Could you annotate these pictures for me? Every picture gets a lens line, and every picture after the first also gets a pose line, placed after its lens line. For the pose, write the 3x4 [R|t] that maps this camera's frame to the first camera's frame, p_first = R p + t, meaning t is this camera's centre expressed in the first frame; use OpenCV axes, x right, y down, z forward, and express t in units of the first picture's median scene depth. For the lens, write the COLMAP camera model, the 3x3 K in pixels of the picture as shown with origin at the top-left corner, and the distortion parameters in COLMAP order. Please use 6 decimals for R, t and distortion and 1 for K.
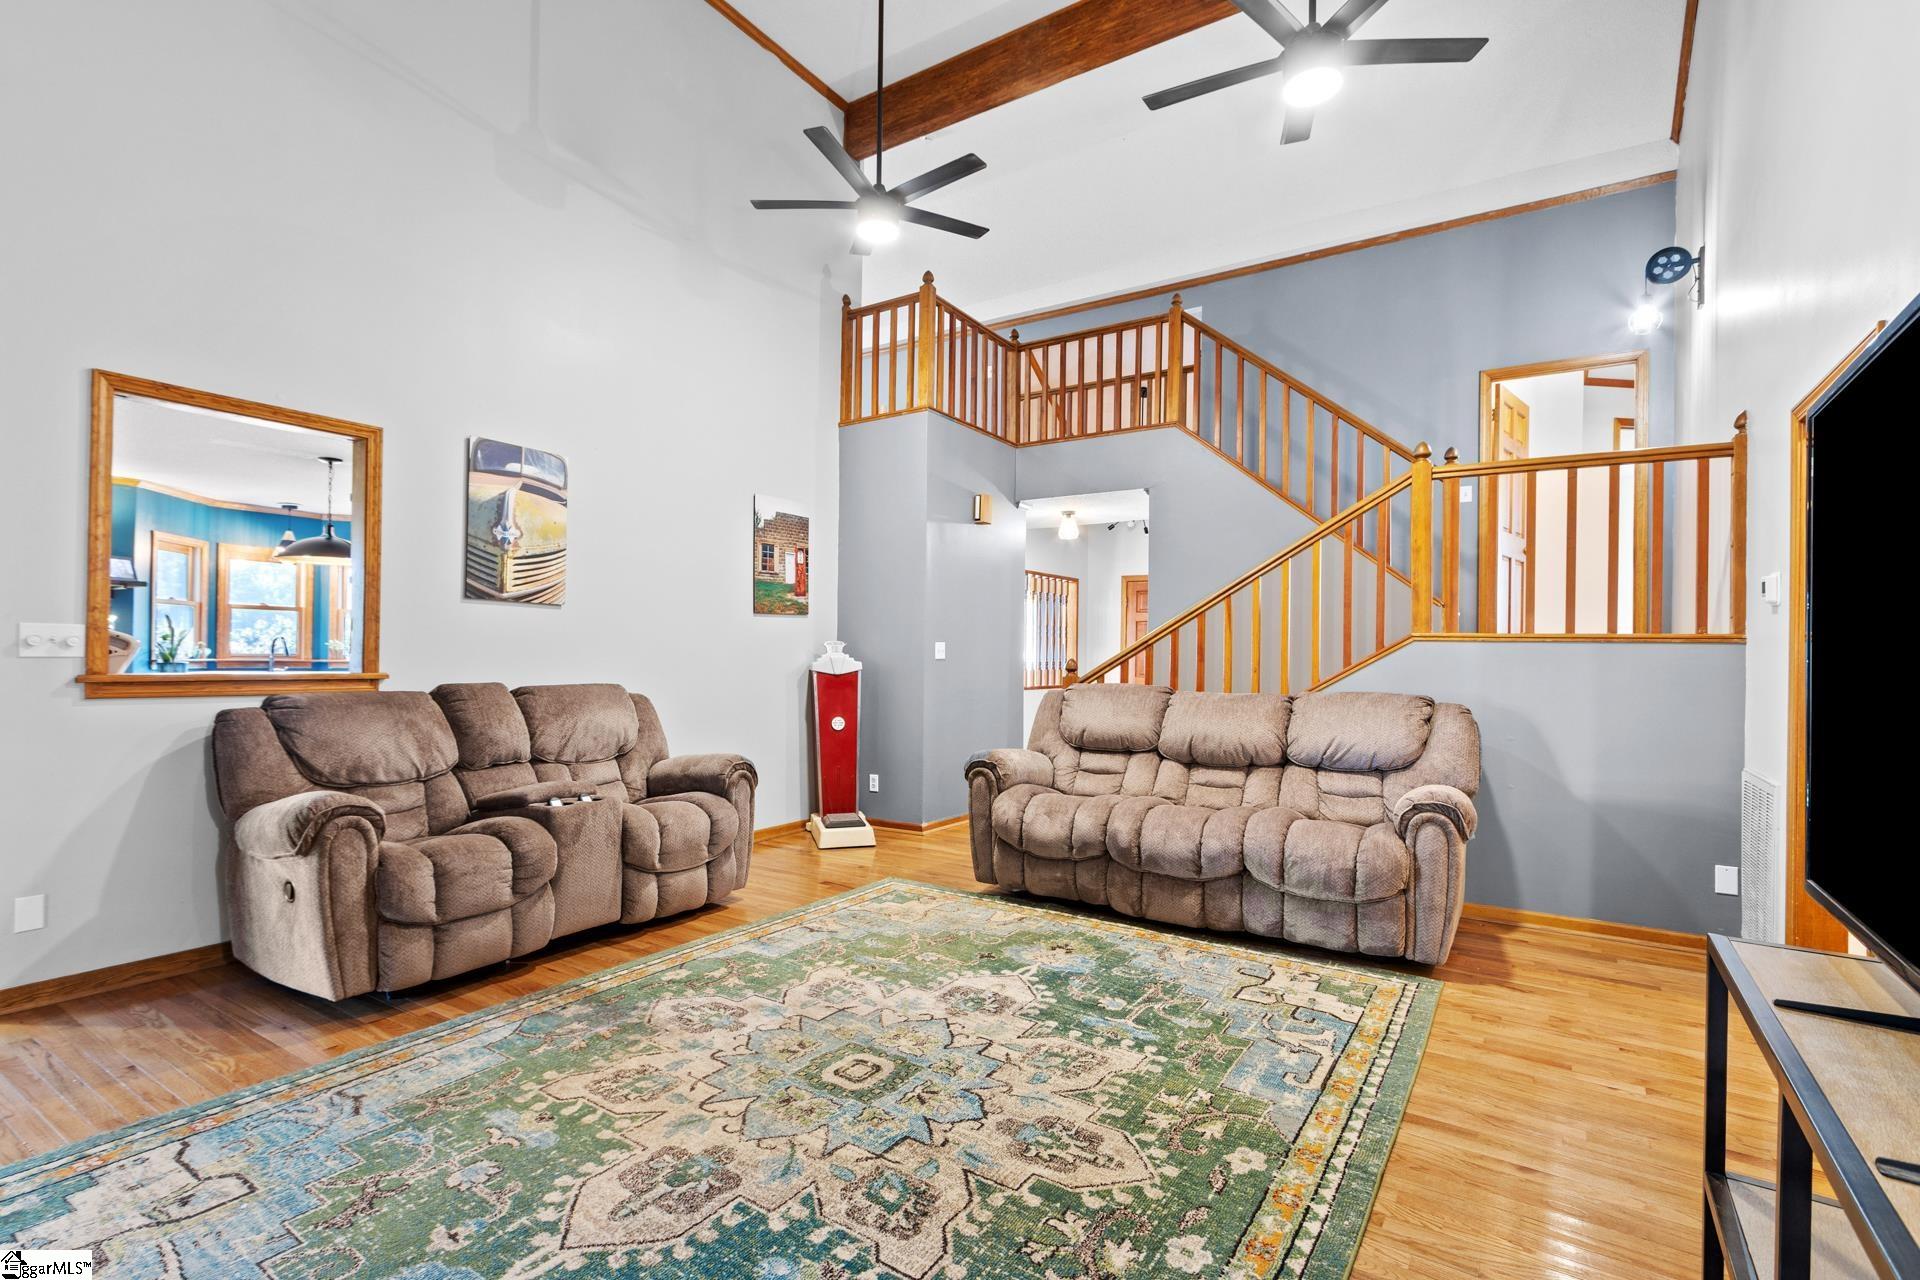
lens RADIAL K [[900.3, 0, 946.7], [0, 900.3, 662.5], [0, 0, 1]] dist [0.000655, -0.001771]
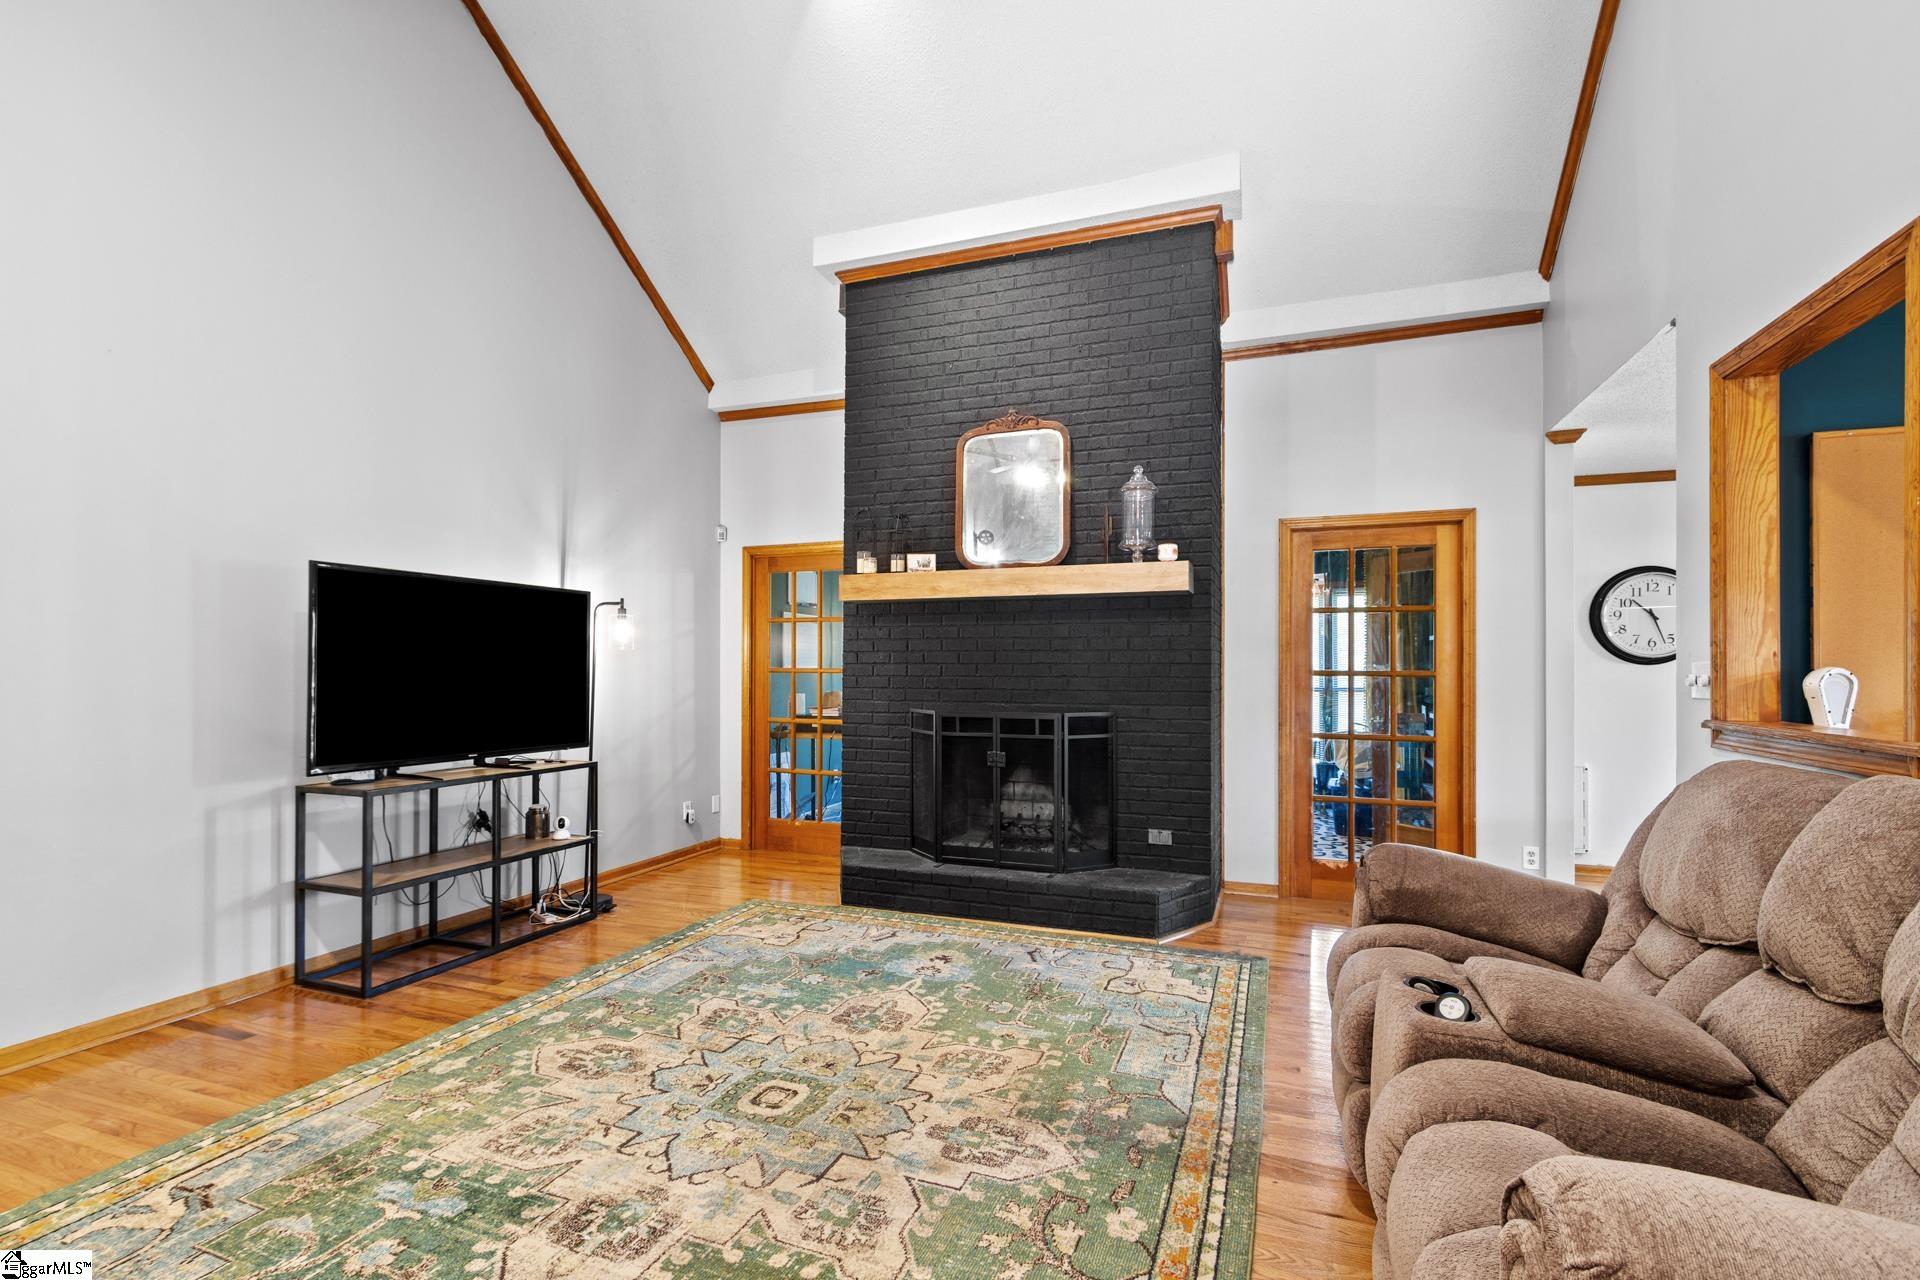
lens RADIAL K [[865.5, 0, 952.2], [0, 865.5, 647.8], [0, 0, 1]] dist [-0.000872, -0.000450]
pose [[-0.973804, -0.024704, -0.226045, -0.051786], [-0.020418, 0.999565, -0.021277, -0.024478], [0.226472, -0.016104, -0.973885, 1.670613]]
